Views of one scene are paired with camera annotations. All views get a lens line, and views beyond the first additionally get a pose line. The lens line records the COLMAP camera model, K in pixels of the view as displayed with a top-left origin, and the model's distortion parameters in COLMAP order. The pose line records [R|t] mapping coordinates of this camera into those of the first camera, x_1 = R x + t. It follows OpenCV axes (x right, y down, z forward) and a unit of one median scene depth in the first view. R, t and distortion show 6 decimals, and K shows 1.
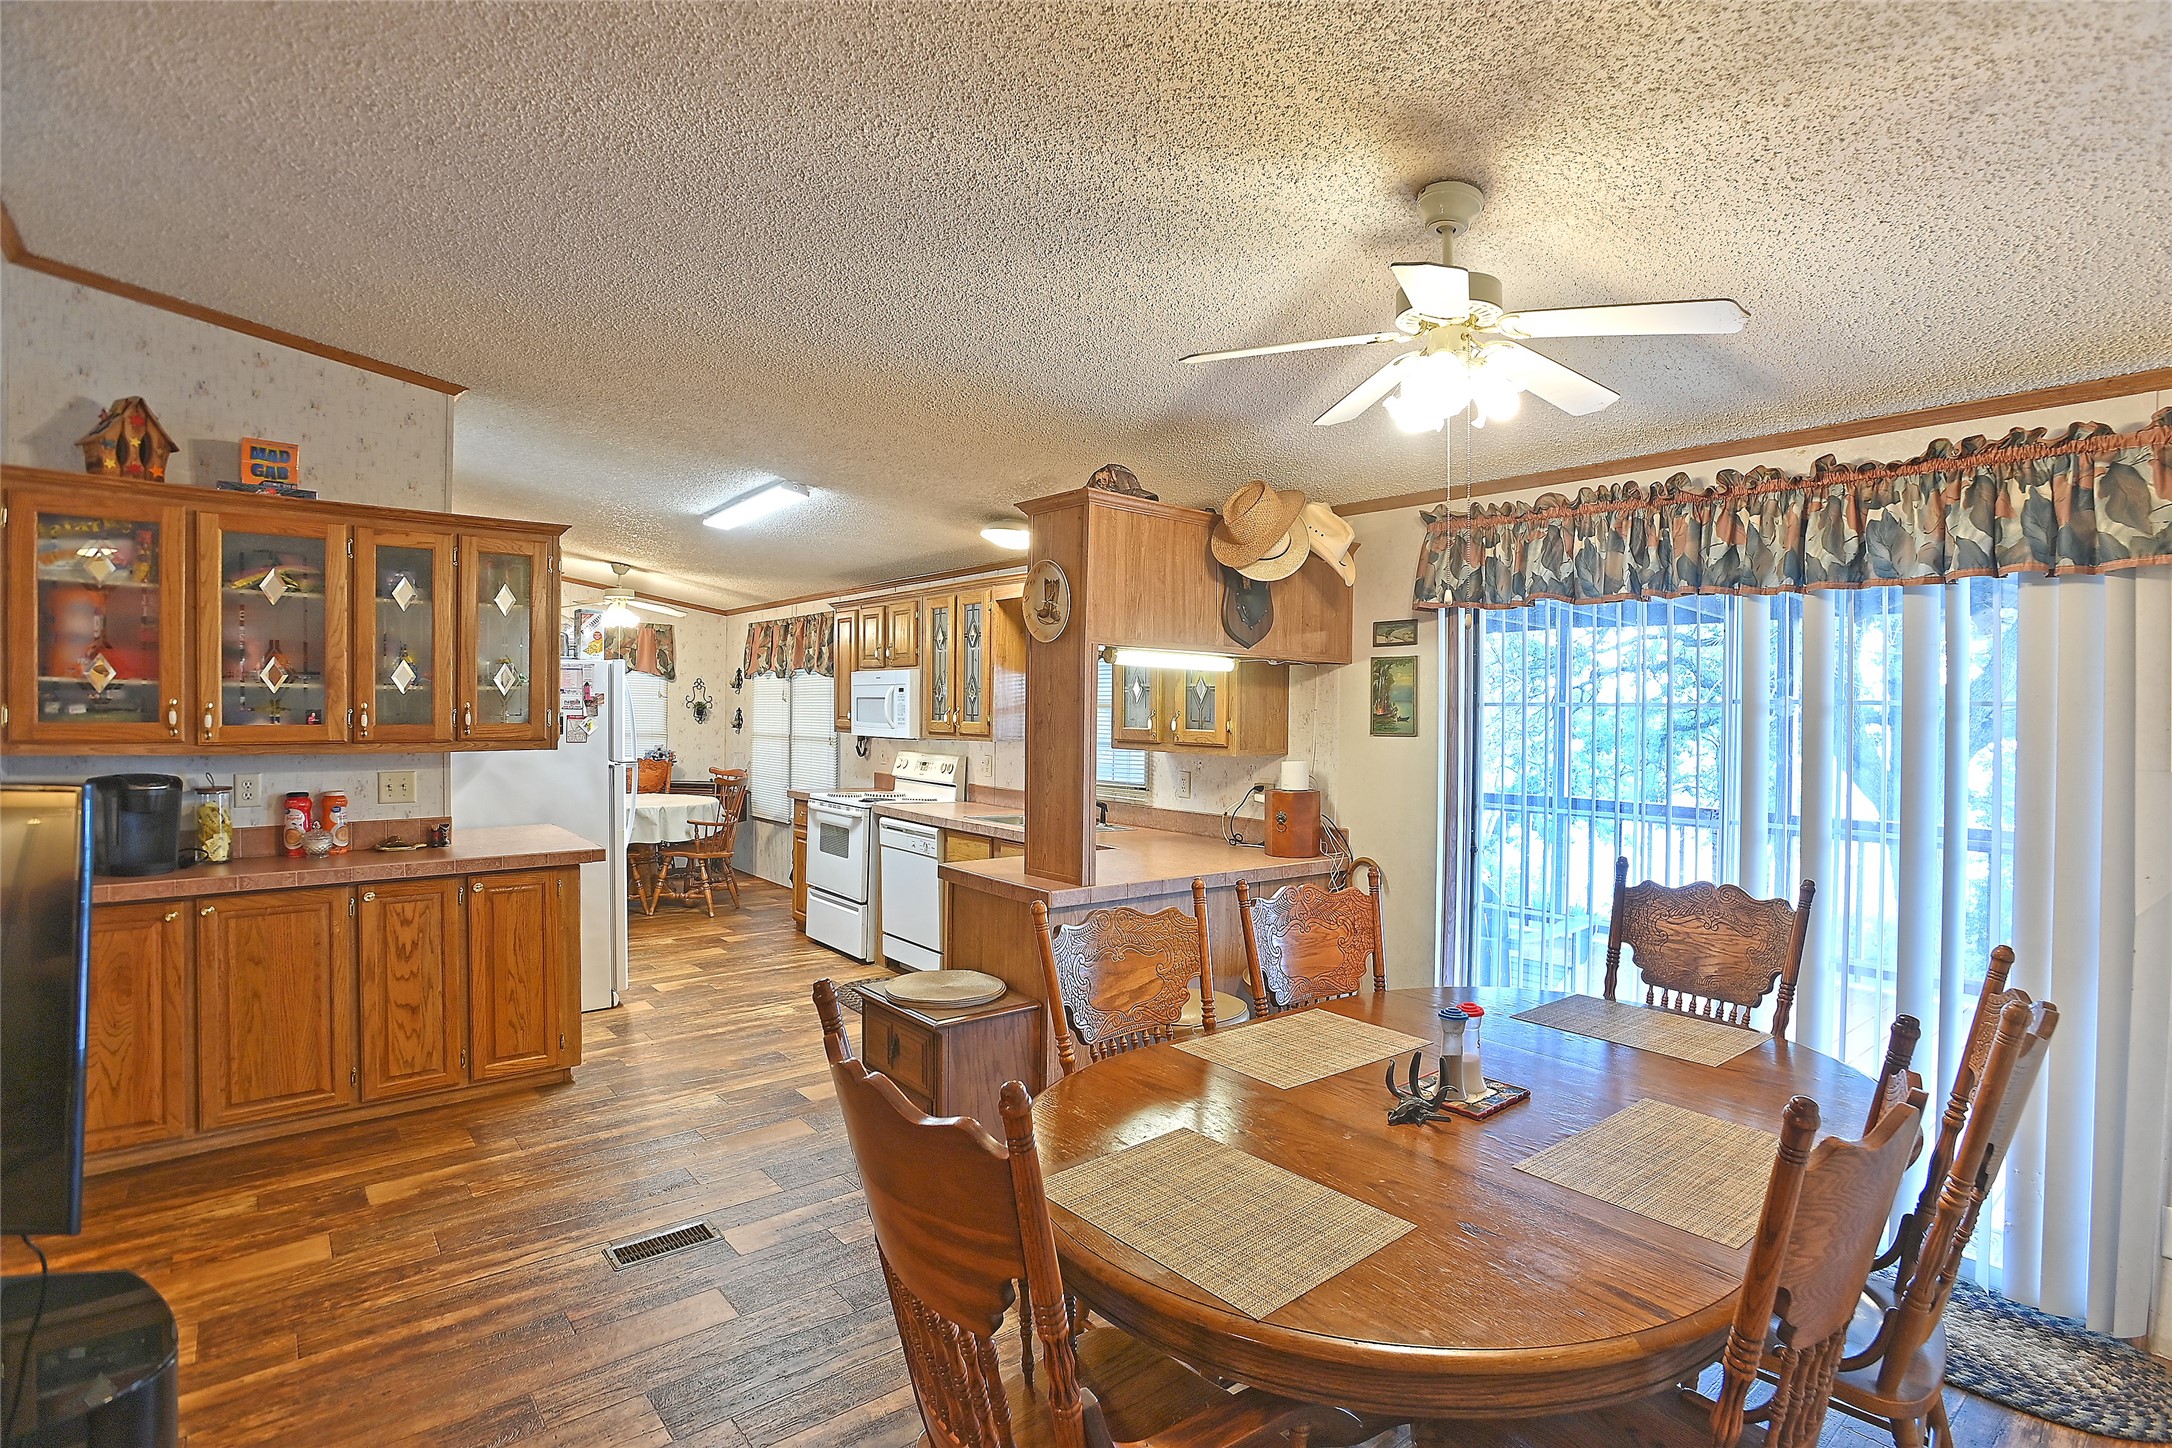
lens RADIAL K [[1044.8, 0, 1096.1], [0, 1044.8, 726.2], [0, 0, 1]] dist [-0.048124, 0.013340]
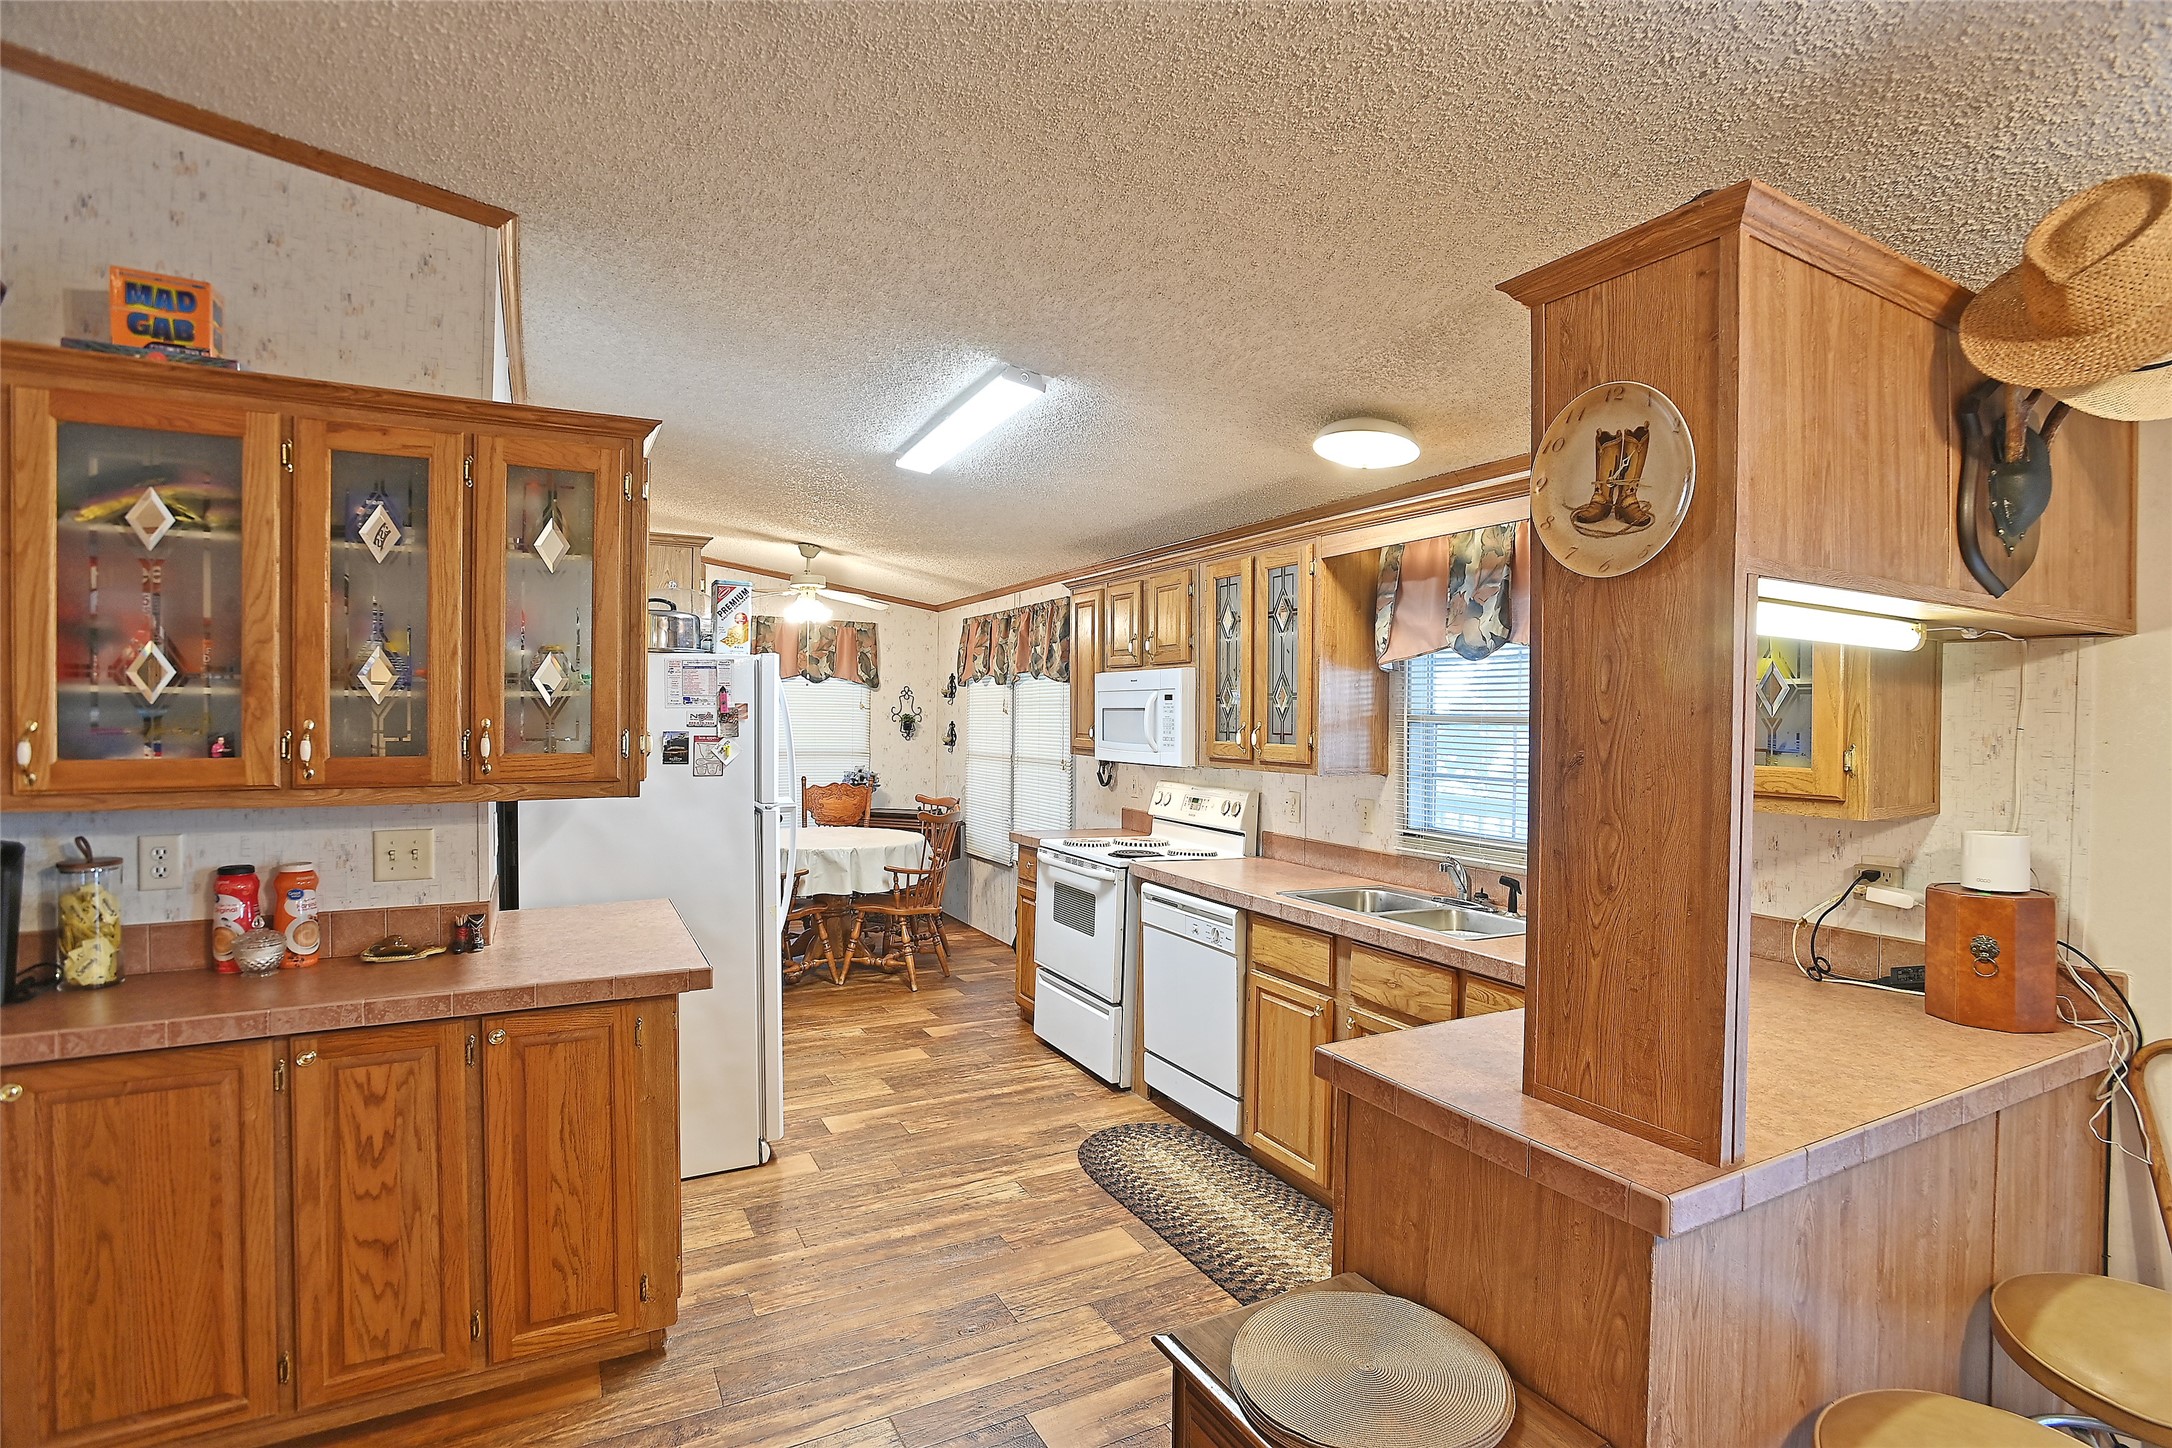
lens RADIAL K [[1044.8, 0, 1104.9], [0, 1044.8, 726.1], [0, 0, 1]] dist [-0.048124, 0.013340]
pose [[0.981328, -0.000874, -0.192341, -0.139548], [-0.001128, 0.999946, -0.010298, -0.012026], [0.192340, 0.010323, 0.981274, 0.452151]]
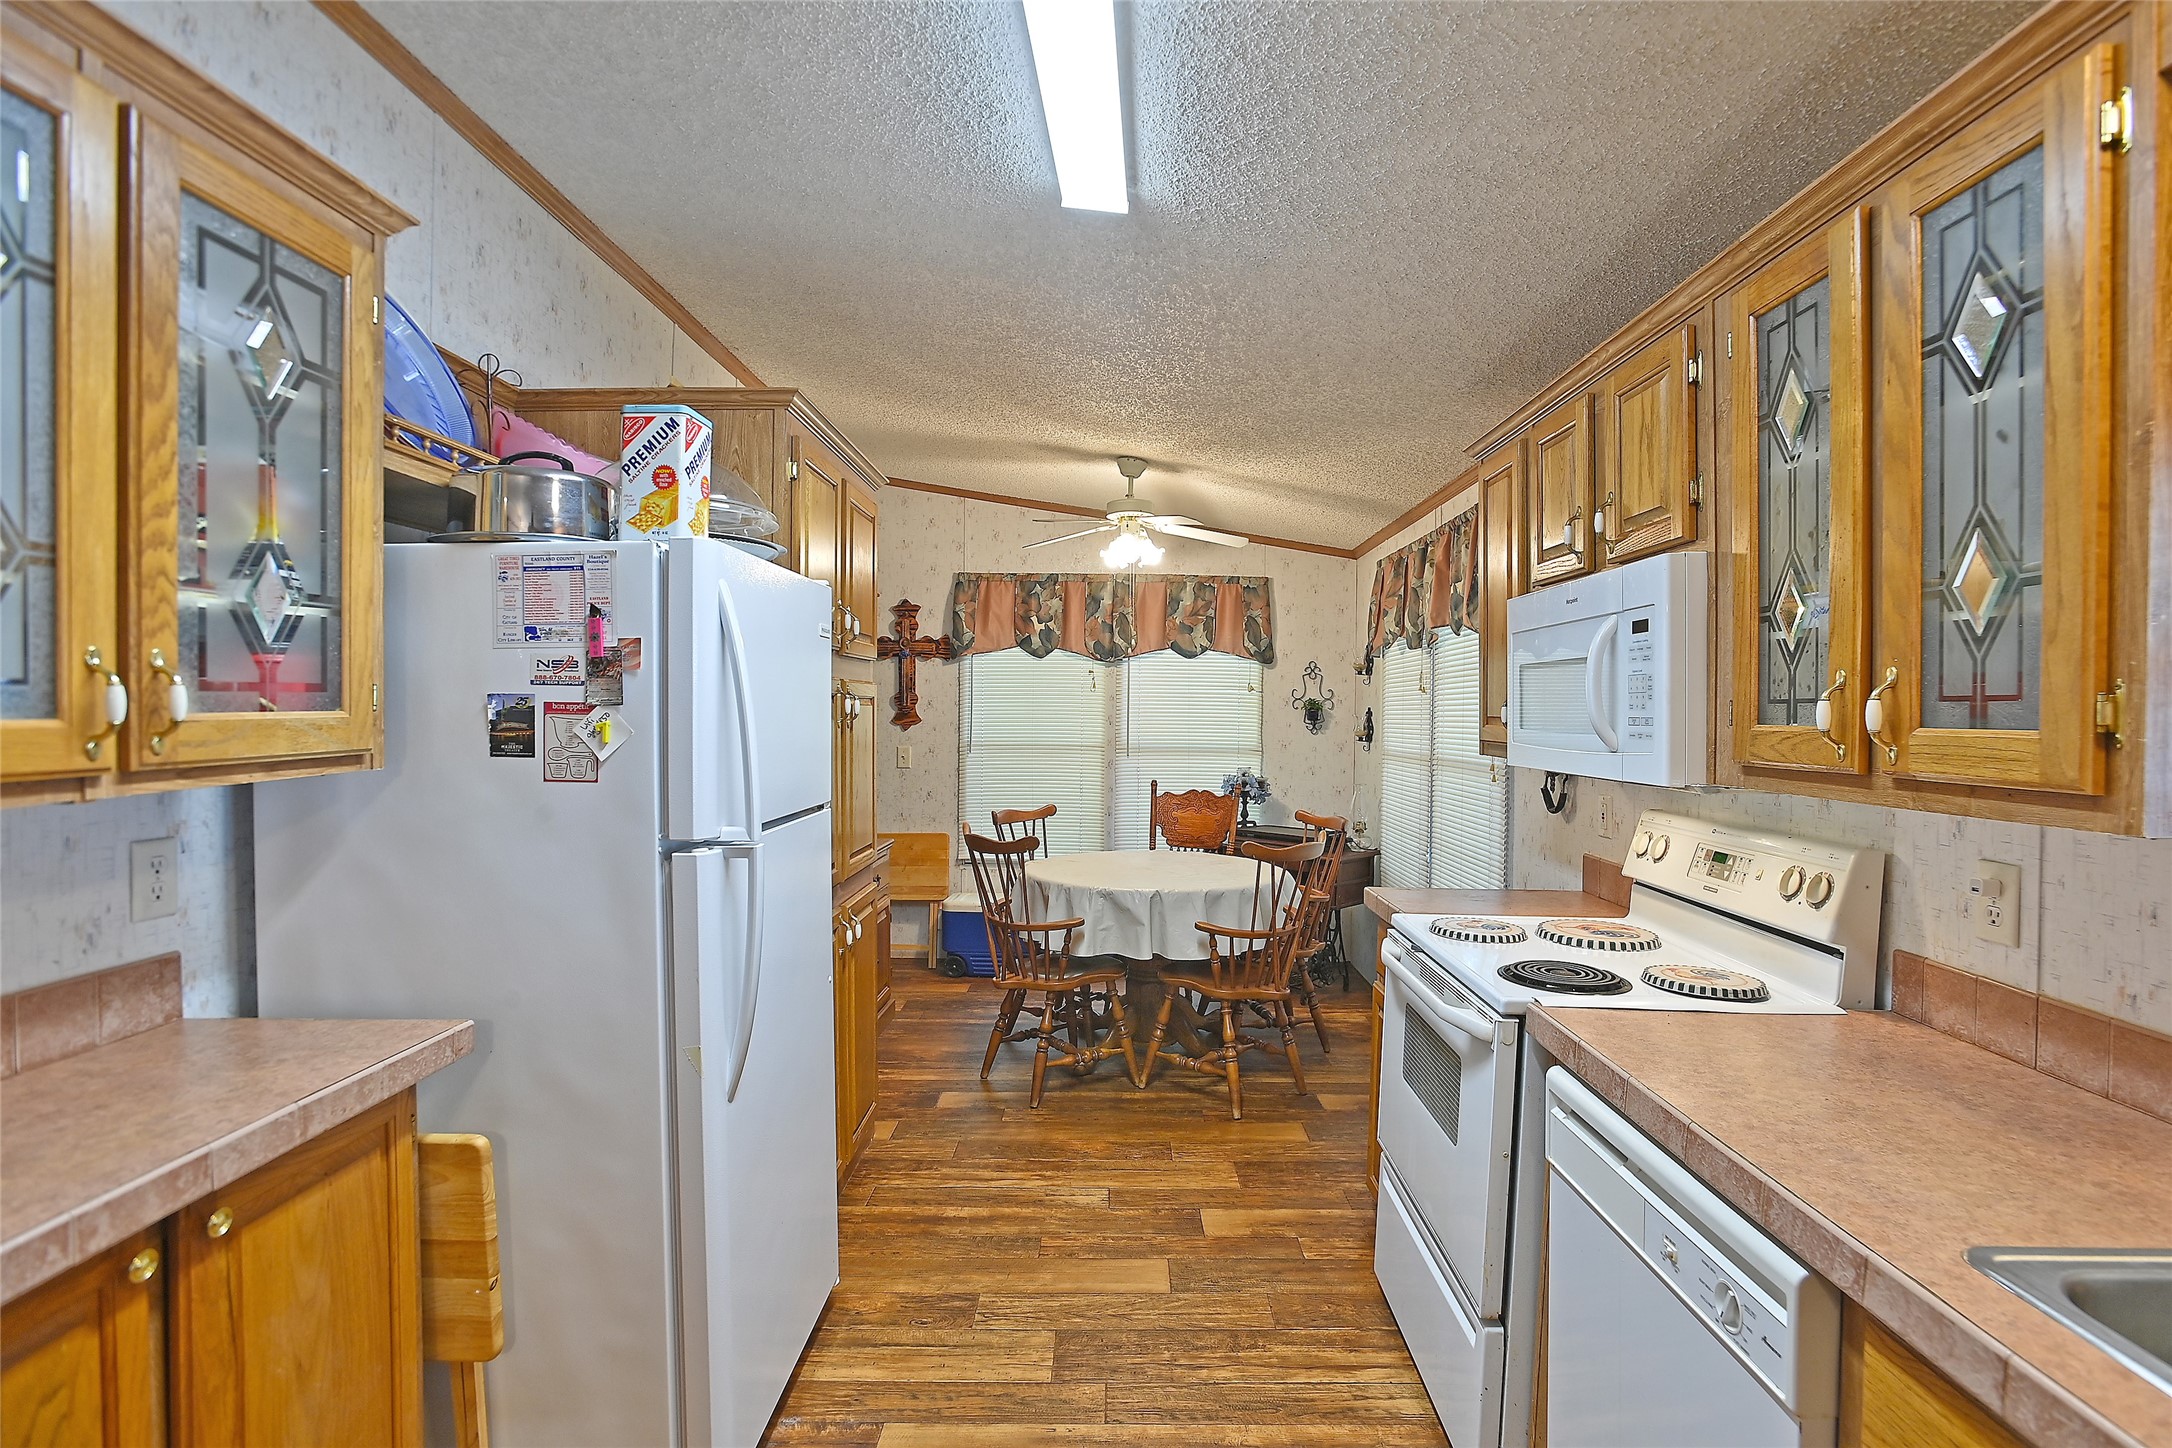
lens RADIAL K [[1044.8, 0, 1122.1], [0, 1044.8, 725.9], [0, 0, 1]] dist [-0.048124, 0.013340]
pose [[0.774433, 0.002200, -0.632653, -0.168183], [-0.009833, 0.999915, -0.008559, -0.002074], [0.632580, 0.012849, 0.774388, 0.998968]]
